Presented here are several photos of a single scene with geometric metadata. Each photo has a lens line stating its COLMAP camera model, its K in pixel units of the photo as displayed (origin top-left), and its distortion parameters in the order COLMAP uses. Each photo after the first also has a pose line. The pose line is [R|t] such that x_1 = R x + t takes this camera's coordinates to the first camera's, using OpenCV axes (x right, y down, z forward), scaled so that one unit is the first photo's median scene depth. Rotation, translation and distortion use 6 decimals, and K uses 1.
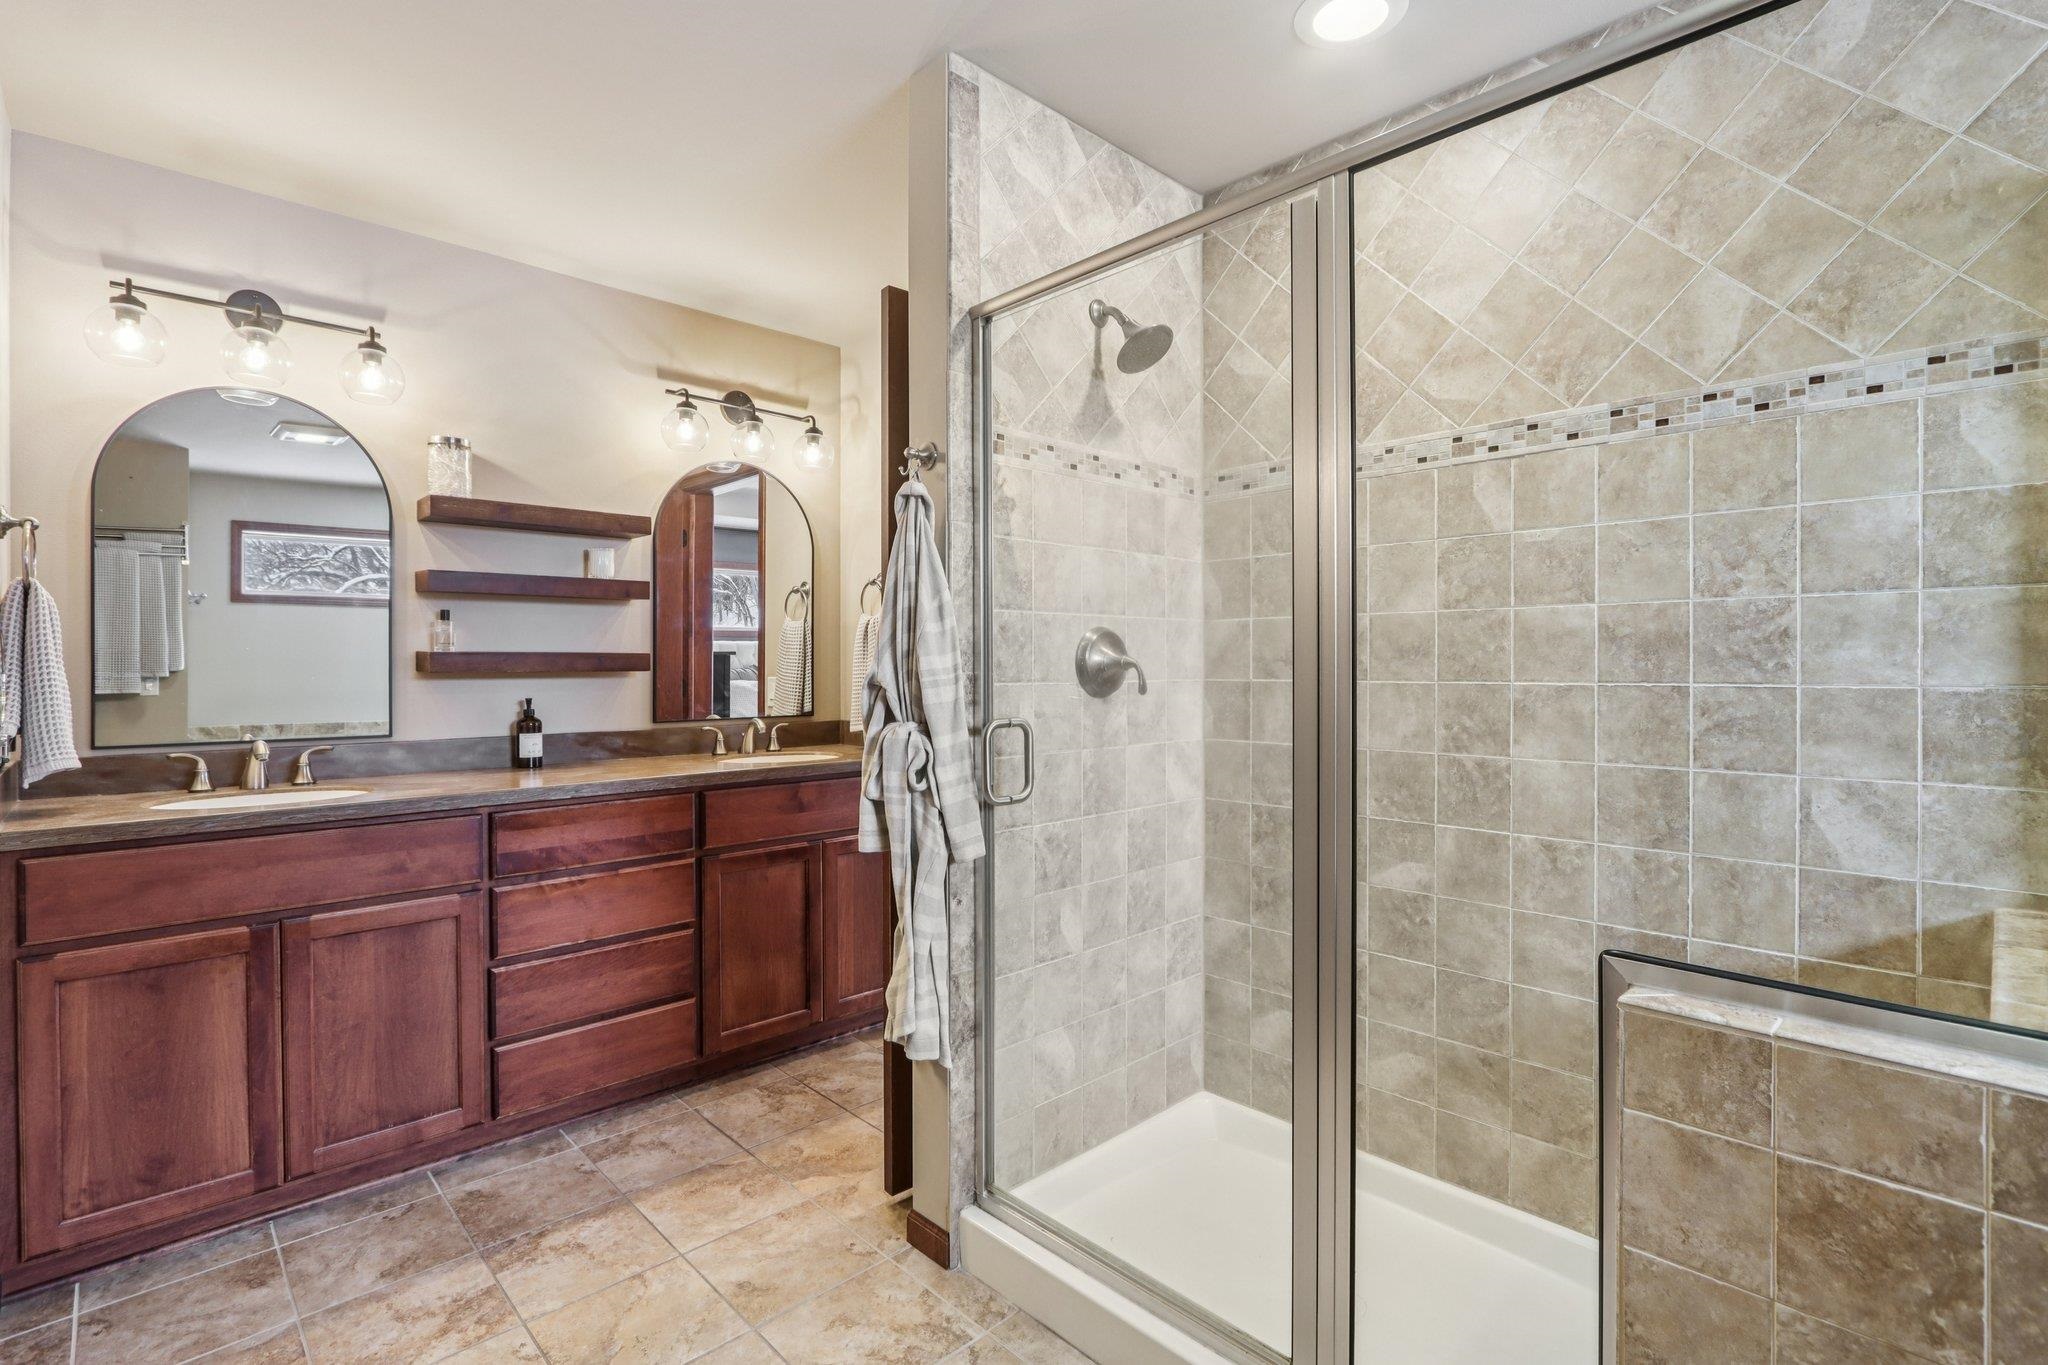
lens RADIAL K [[938.6, 0, 1031.3], [0, 938.6, 664.8], [0, 0, 1]] dist [-0.010829, 0.000356]
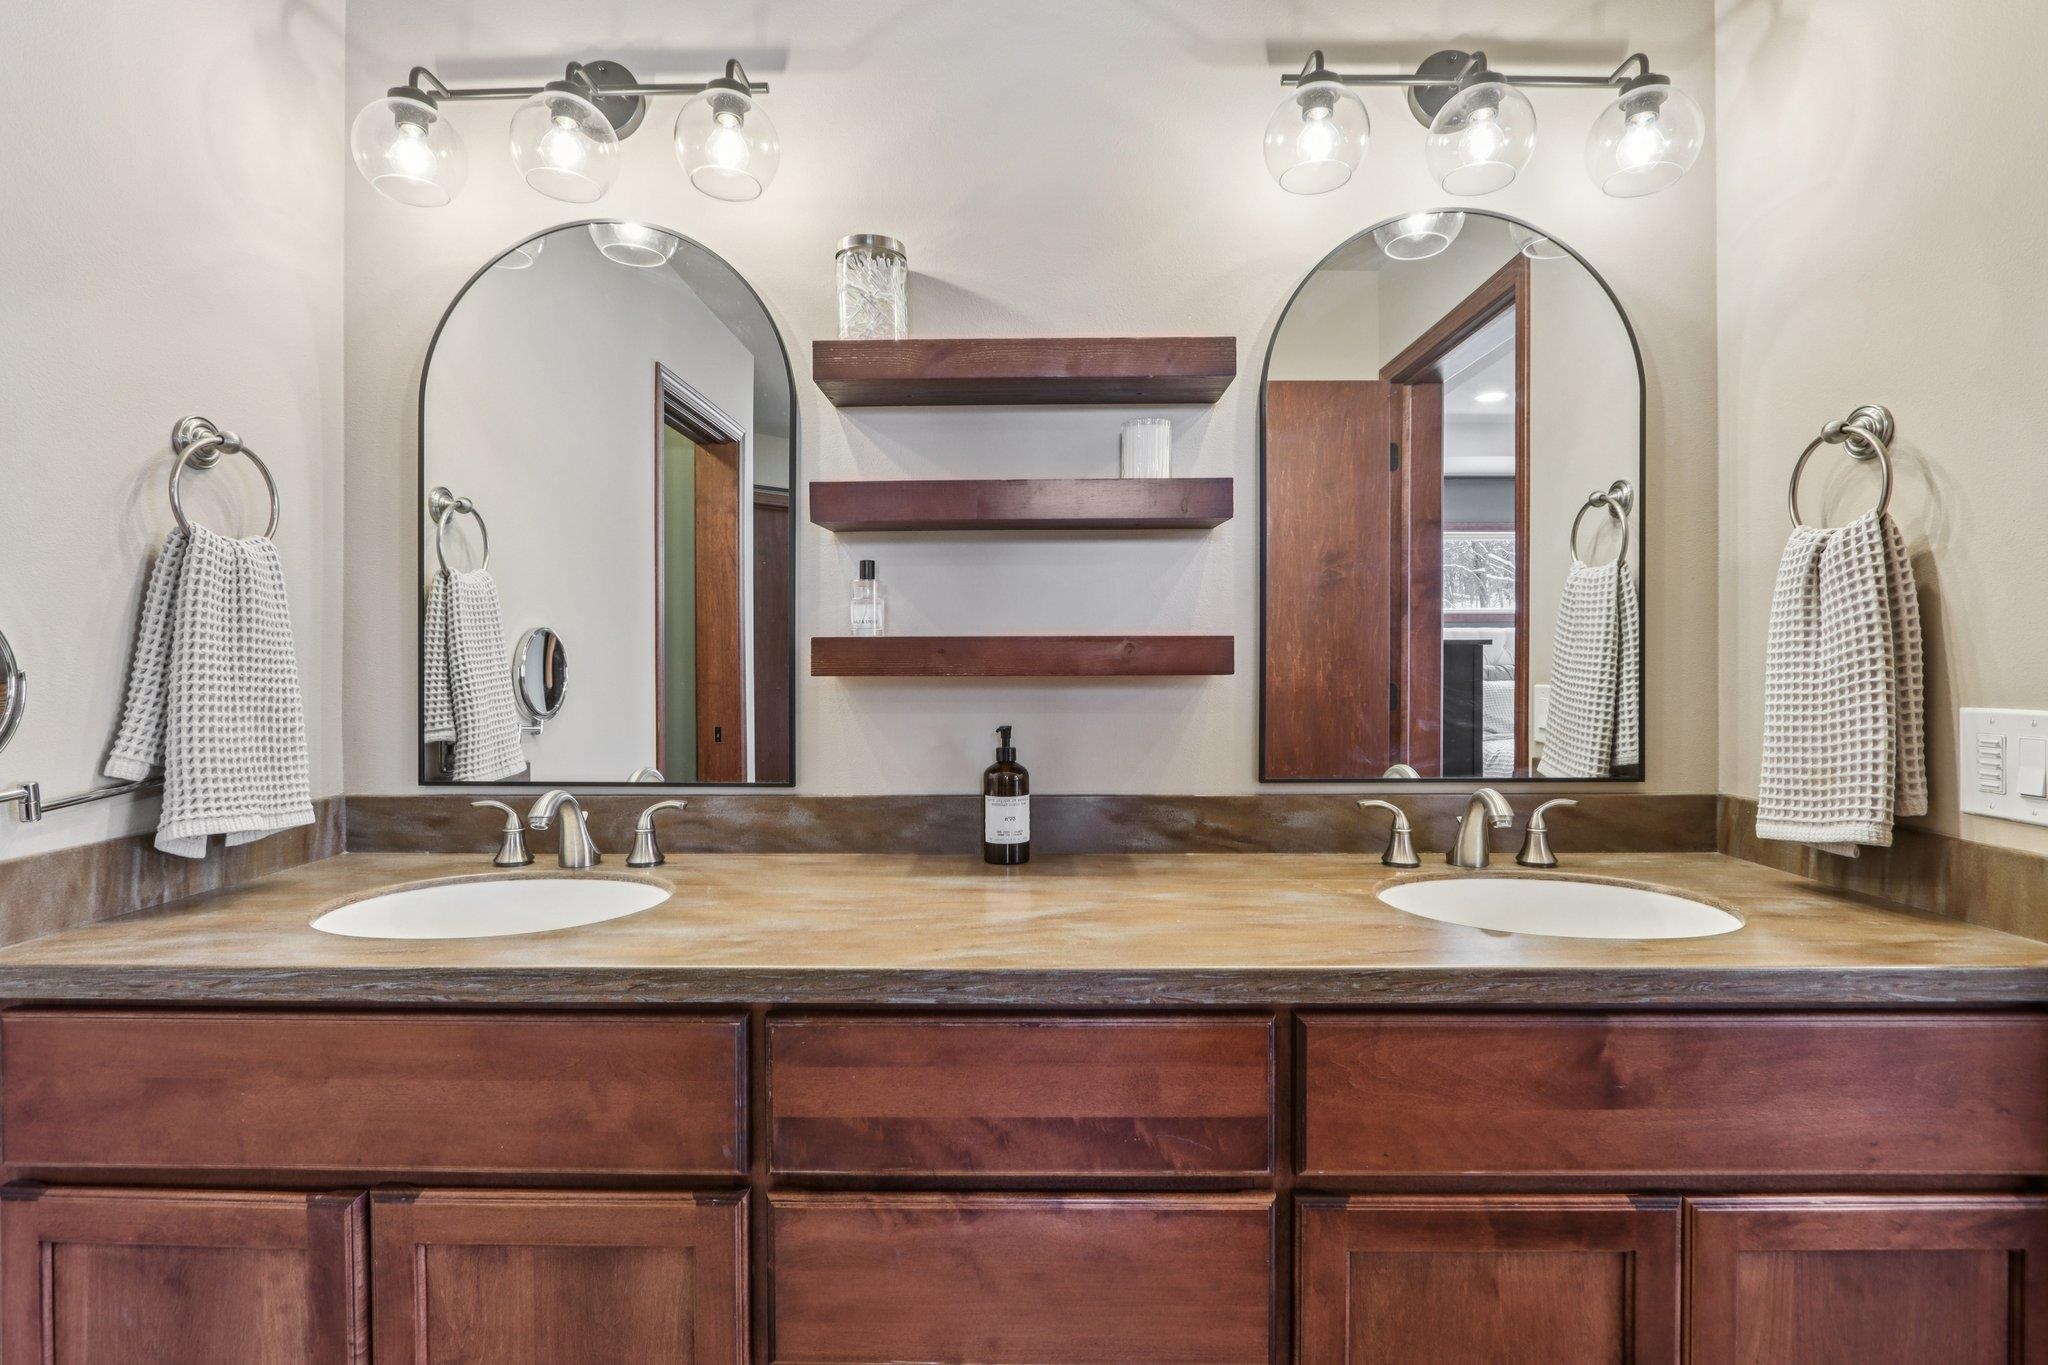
lens RADIAL K [[953.7, 0, 1020.9], [0, 953.7, 676.8], [0, 0, 1]] dist [-0.011812, -0.000085]
pose [[0.702976, 0.008021, -0.711169, -0.160129], [0.001721, 0.999914, 0.012979, 0.002168], [0.711212, -0.010347, 0.702902, 0.636731]]
